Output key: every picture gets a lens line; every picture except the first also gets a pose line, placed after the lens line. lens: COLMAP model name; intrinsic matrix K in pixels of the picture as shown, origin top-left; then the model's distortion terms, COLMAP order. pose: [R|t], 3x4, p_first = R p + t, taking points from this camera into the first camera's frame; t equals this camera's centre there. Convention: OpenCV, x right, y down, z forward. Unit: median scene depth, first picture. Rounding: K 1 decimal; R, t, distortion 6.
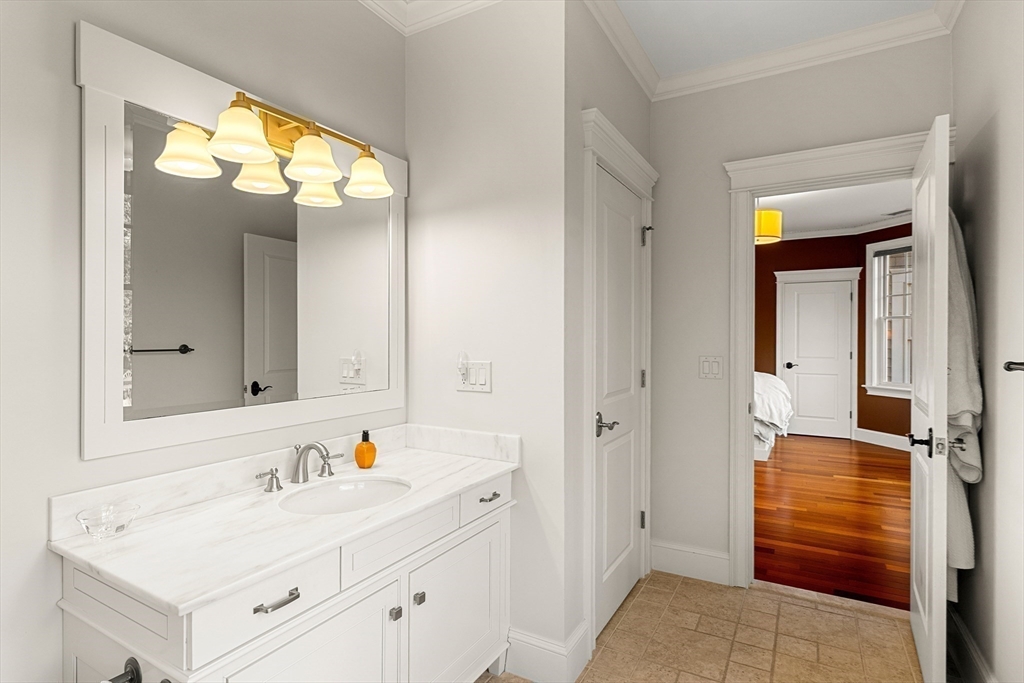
lens RADIAL K [[515.7, 0, 513.2], [0, 515.7, 339.0], [0, 0, 1]] dist [-0.001375, -0.000159]
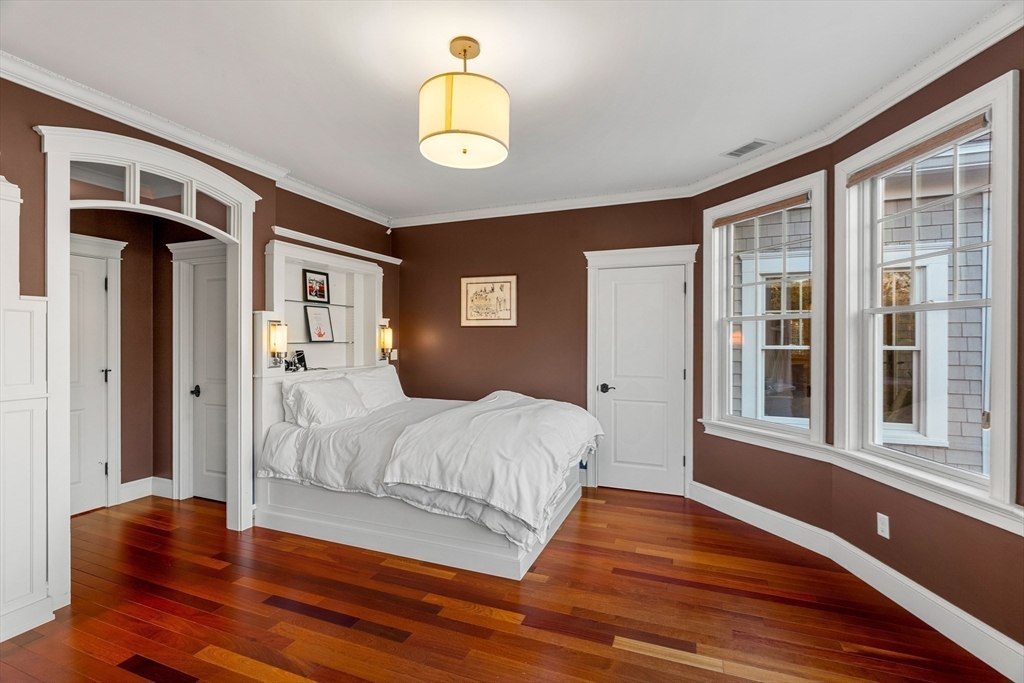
lens RADIAL K [[463.8, 0, 510.8], [0, 463.8, 340.0], [0, 0, 1]] dist [-0.000836, -0.000149]
pose [[0.989805, -0.001829, 0.142419, 0.347607], [0.001586, 0.999997, 0.001819, -0.015365], [-0.142422, -0.001574, 0.989805, 0.434511]]
